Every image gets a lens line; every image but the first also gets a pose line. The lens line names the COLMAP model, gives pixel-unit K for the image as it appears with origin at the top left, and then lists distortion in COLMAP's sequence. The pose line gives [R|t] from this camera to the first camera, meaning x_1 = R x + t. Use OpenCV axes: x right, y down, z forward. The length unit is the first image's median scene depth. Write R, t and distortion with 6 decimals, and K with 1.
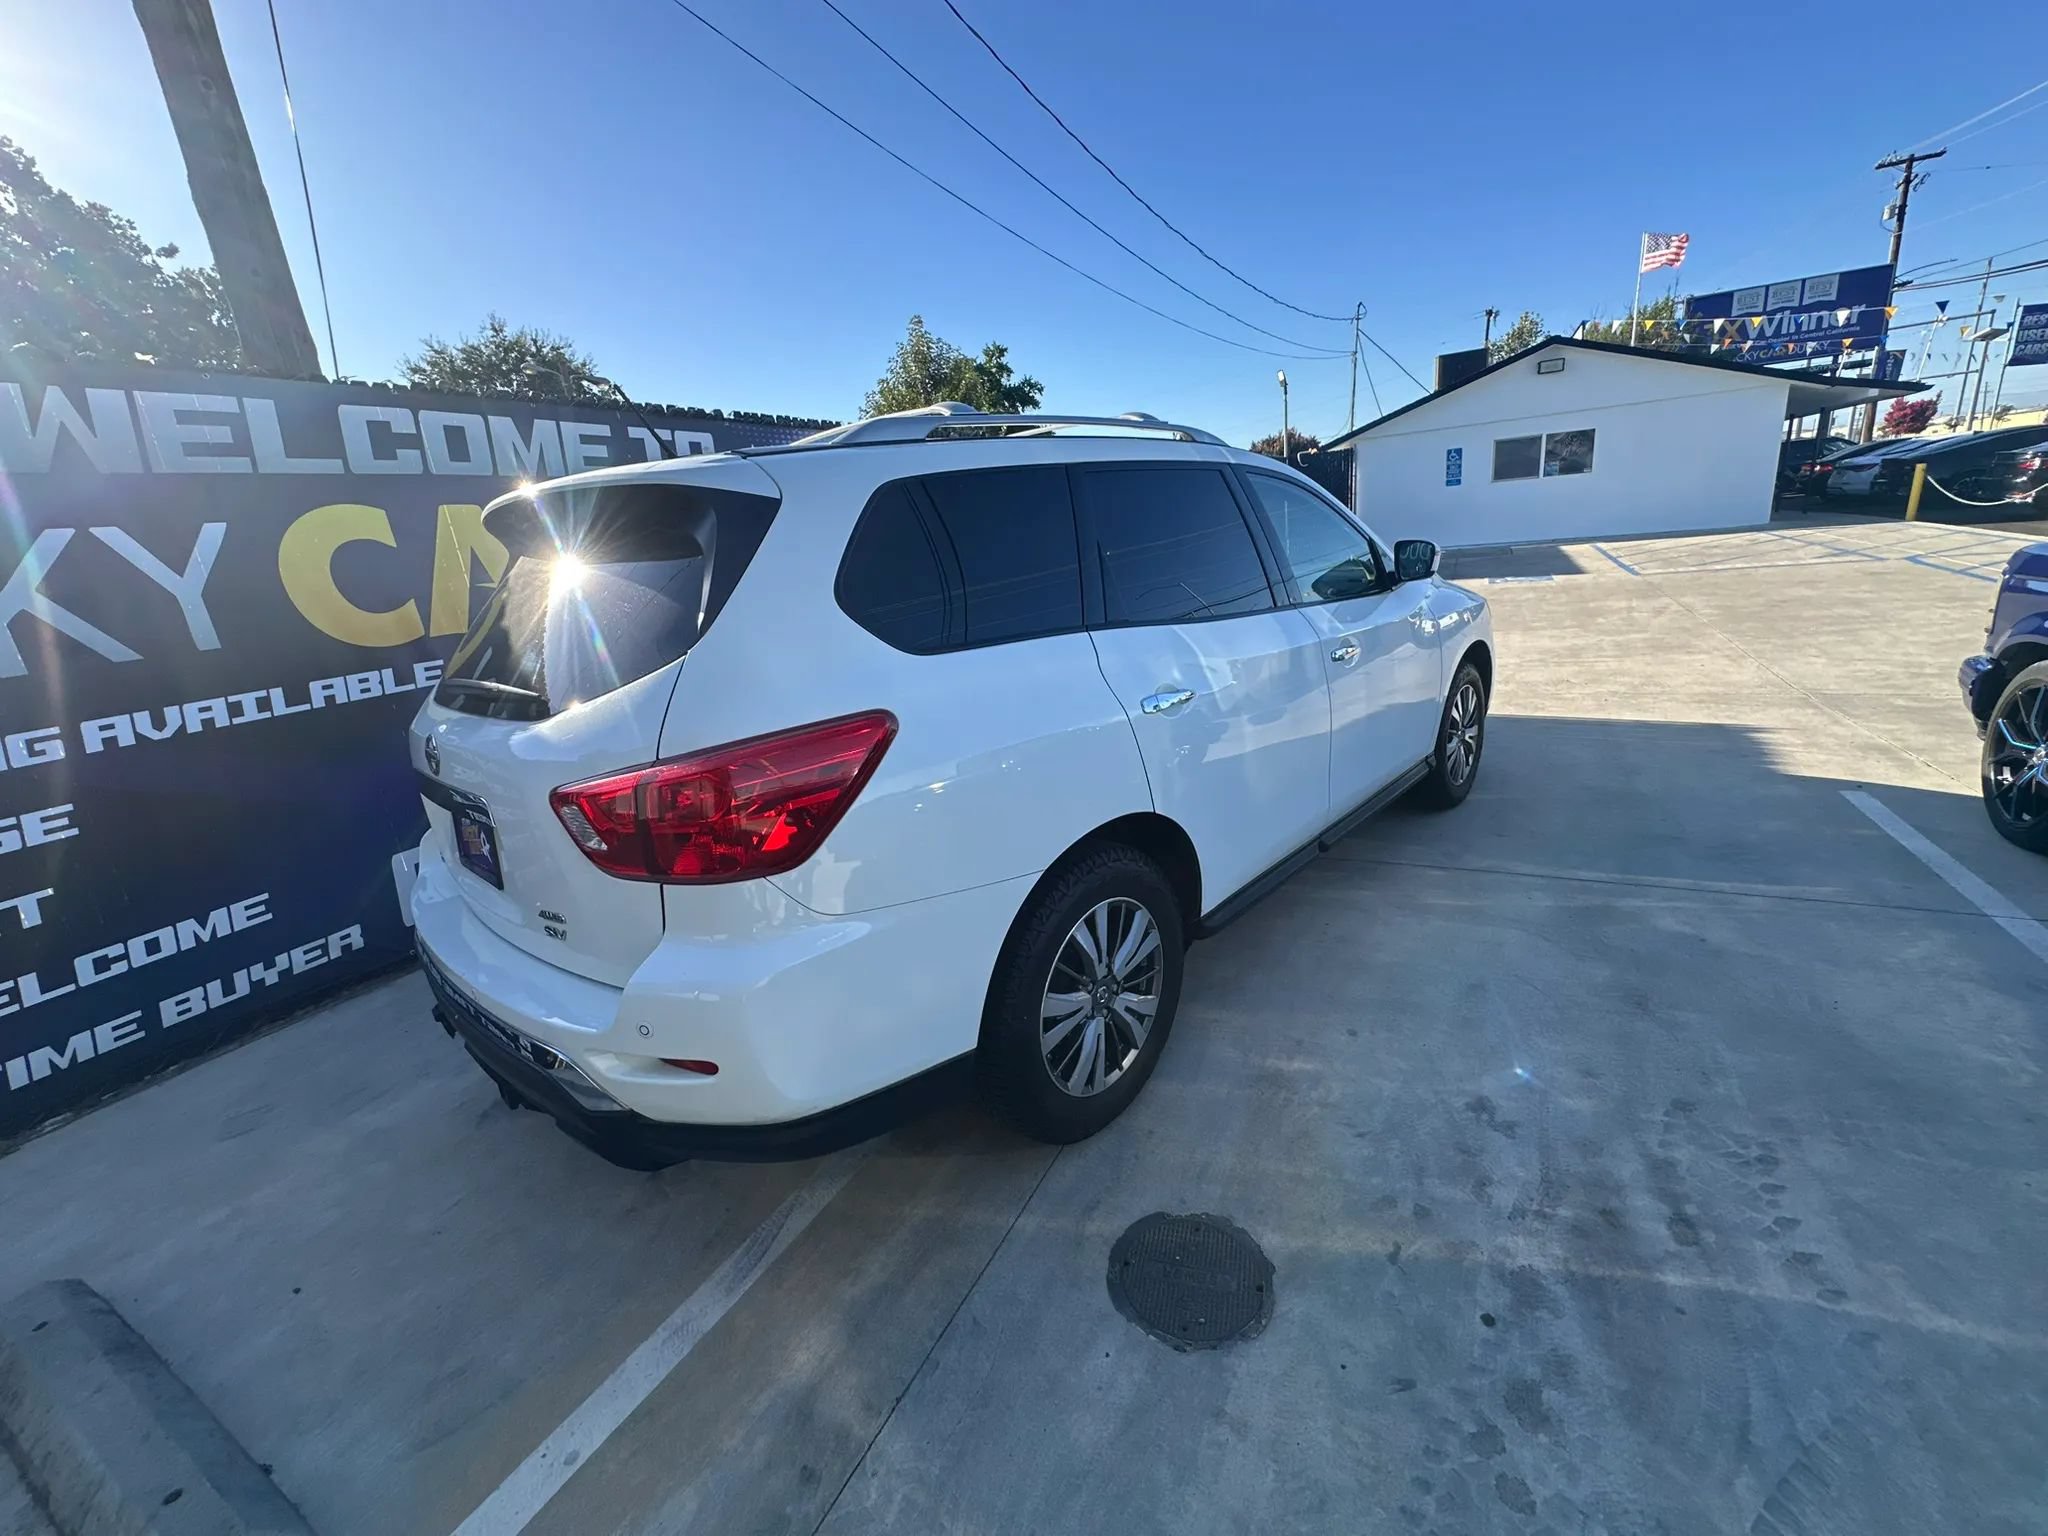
lens RADIAL K [[821.1, 0, 1024.5], [0, 821.1, 770.0], [0, 0, 1]] dist [-0.006007, 0.001286]
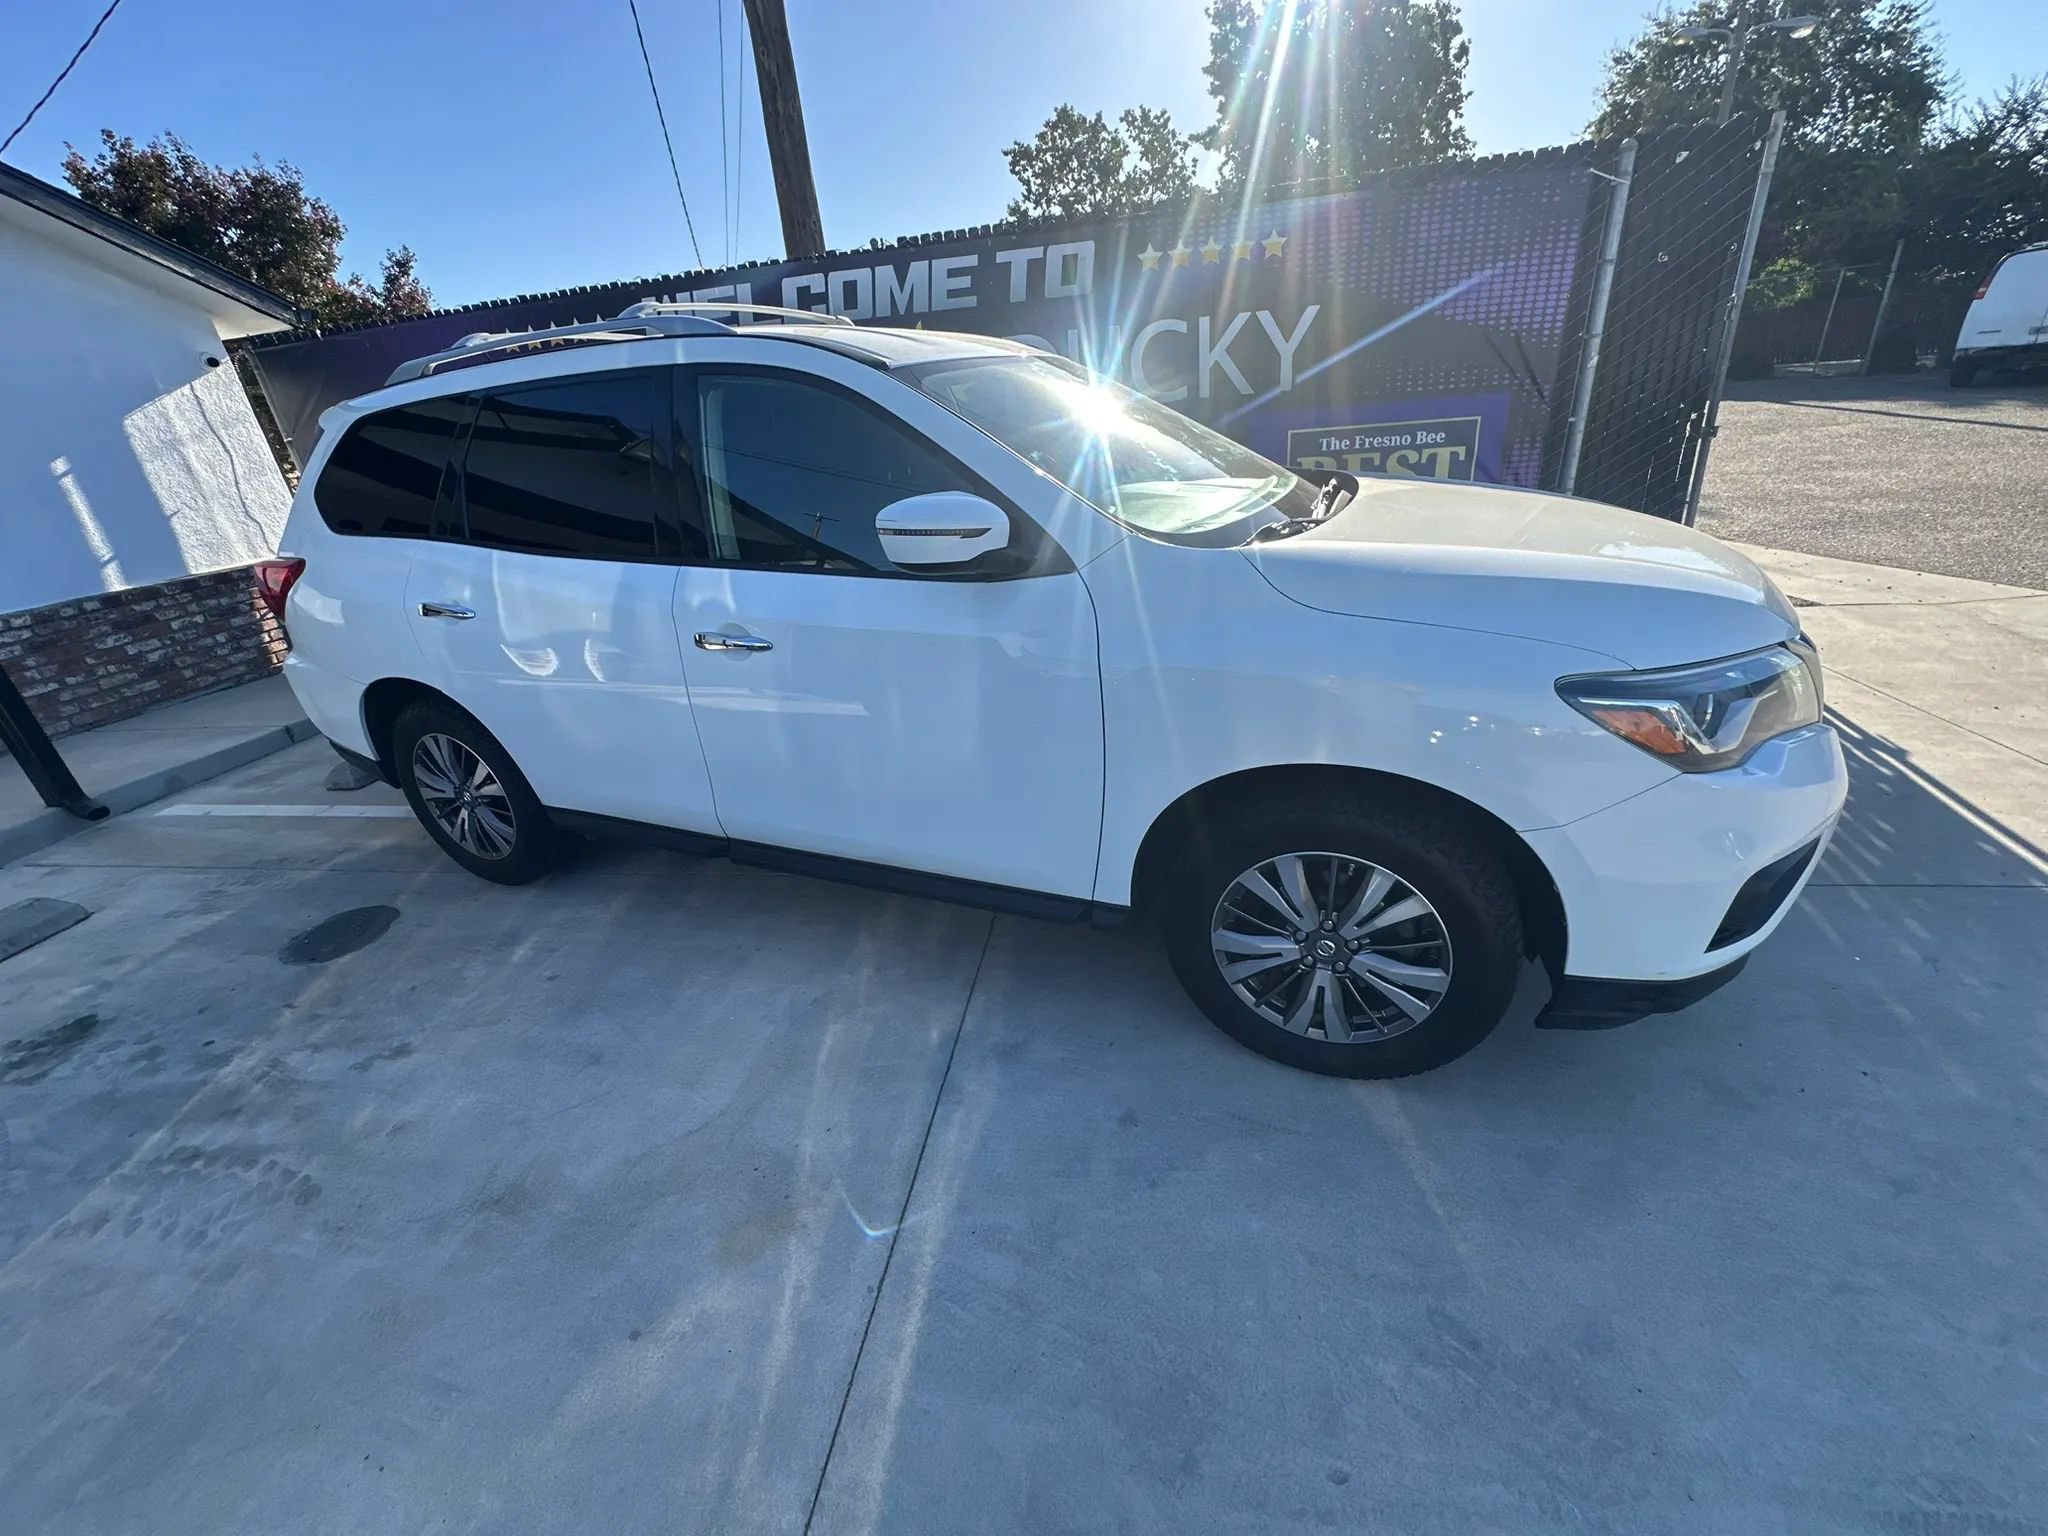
lens RADIAL K [[821.1, 0, 1021.3], [0, 821.1, 771.1], [0, 0, 1]] dist [-0.006007, 0.001286]
pose [[0.338638, 0.455213, -0.823471, 1.106451], [-0.204056, 0.889881, 0.408010, -0.382555], [0.918523, 0.029867, 0.394237, 0.928408]]
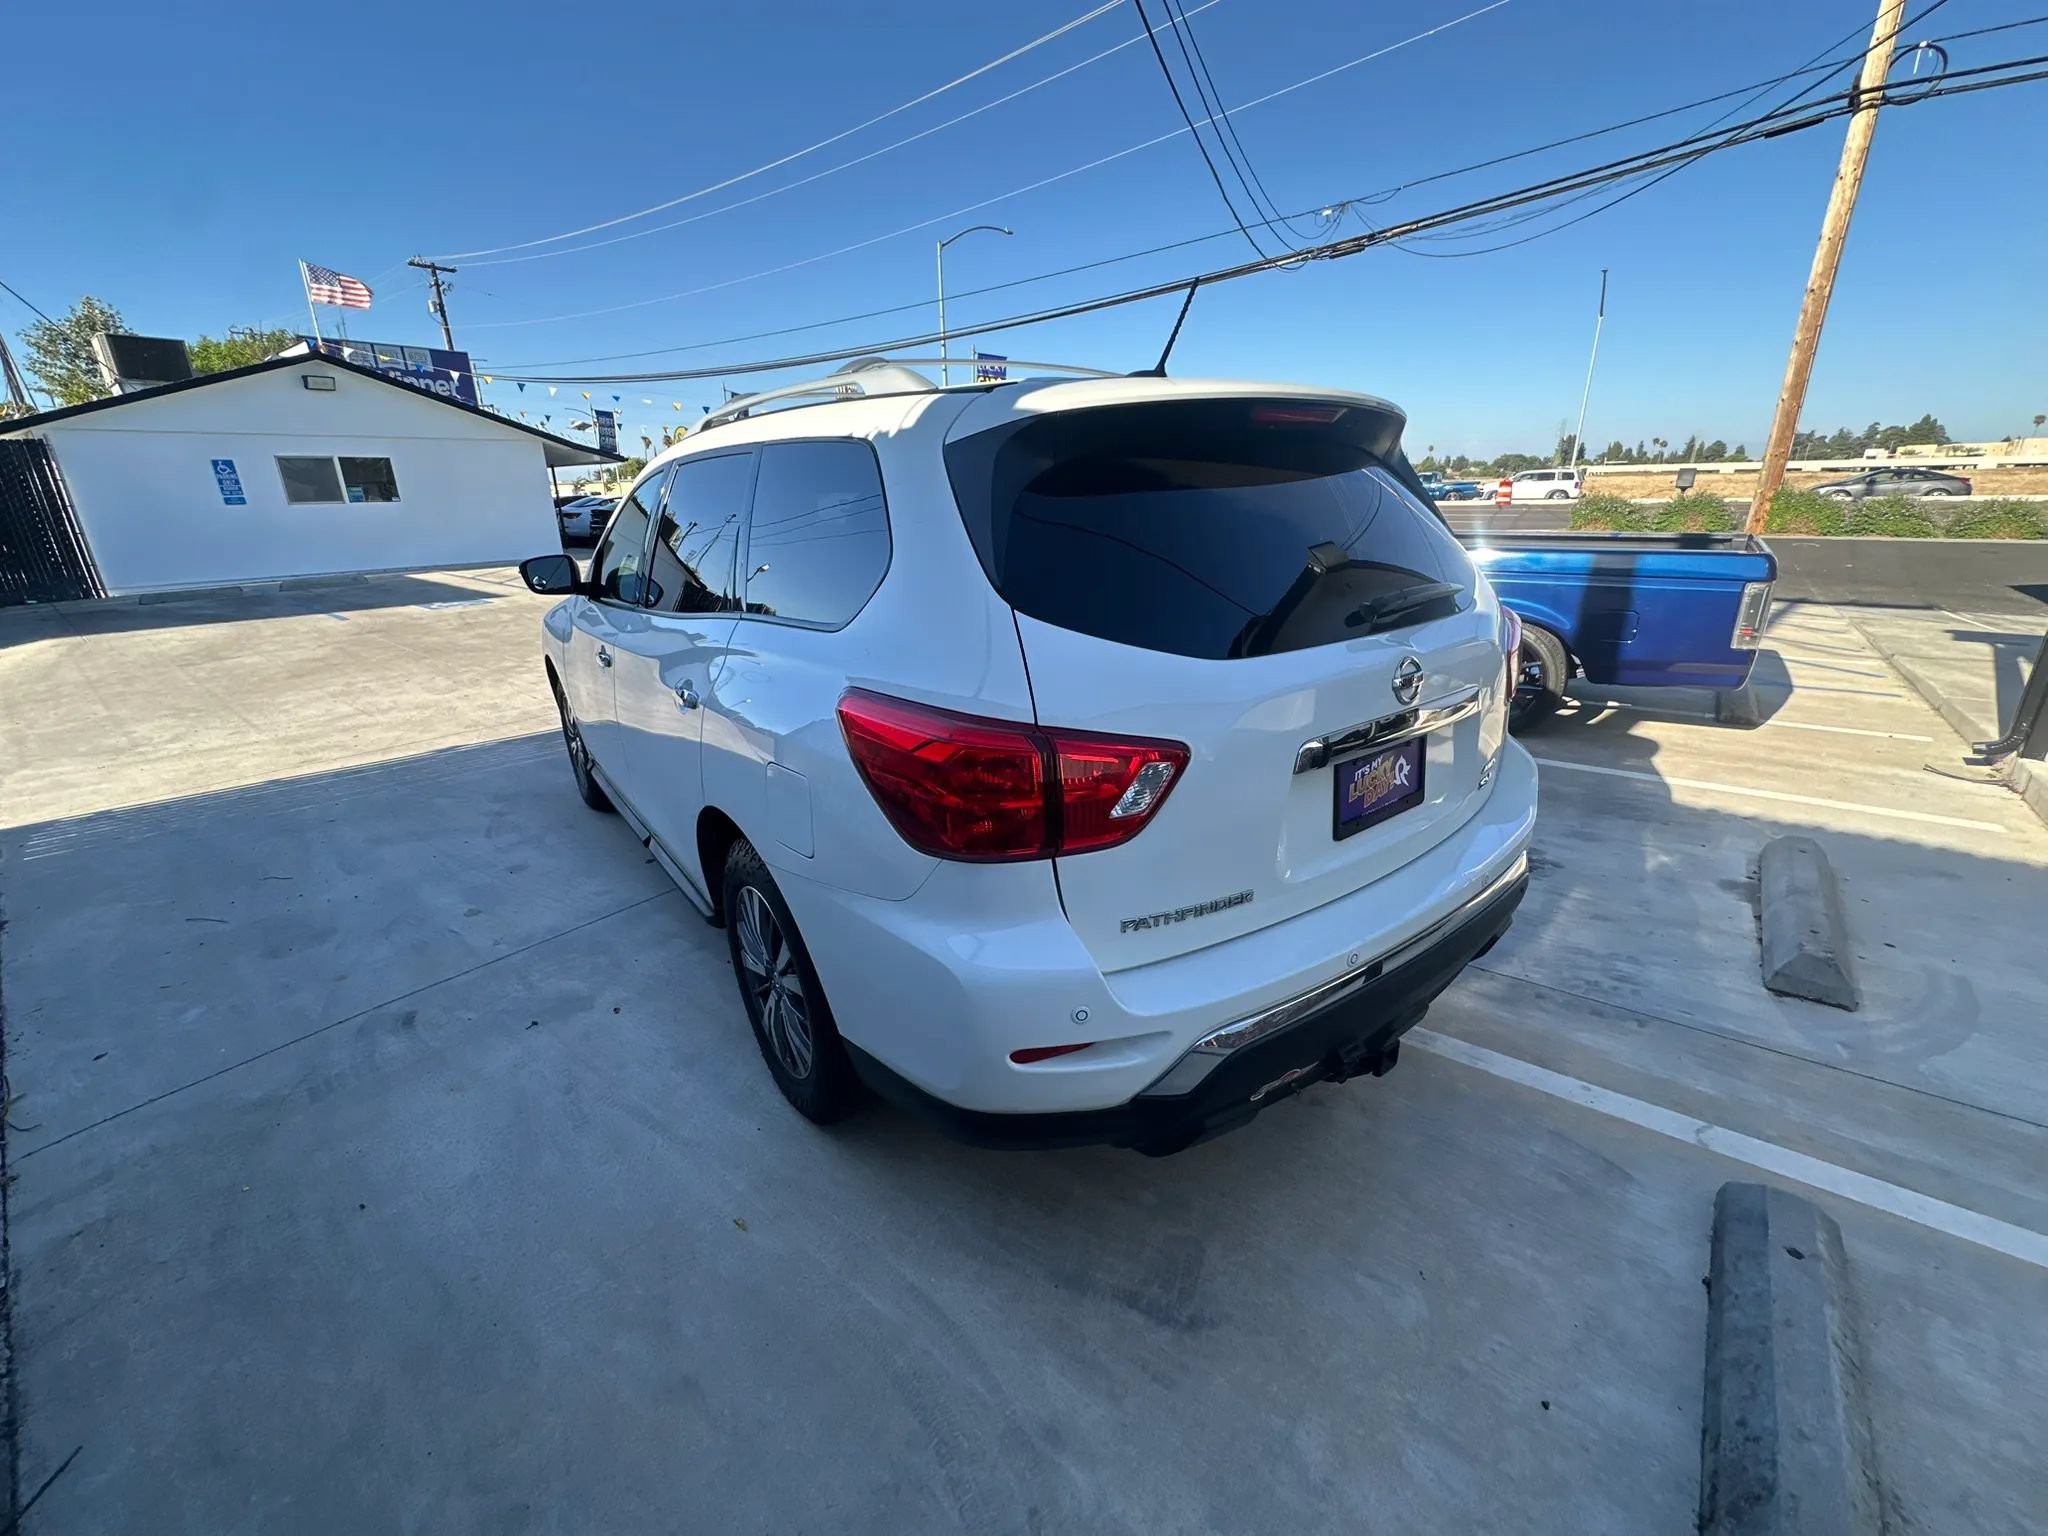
lens RADIAL K [[821.1, 0, 1020.2], [0, 821.1, 768.2], [0, 0, 1]] dist [-0.006007, 0.001286]
pose [[0.193708, -0.226394, 0.954580, -0.989042], [0.275087, 0.946510, 0.168658, -0.113593], [-0.941703, 0.229922, 0.245625, 0.713750]]
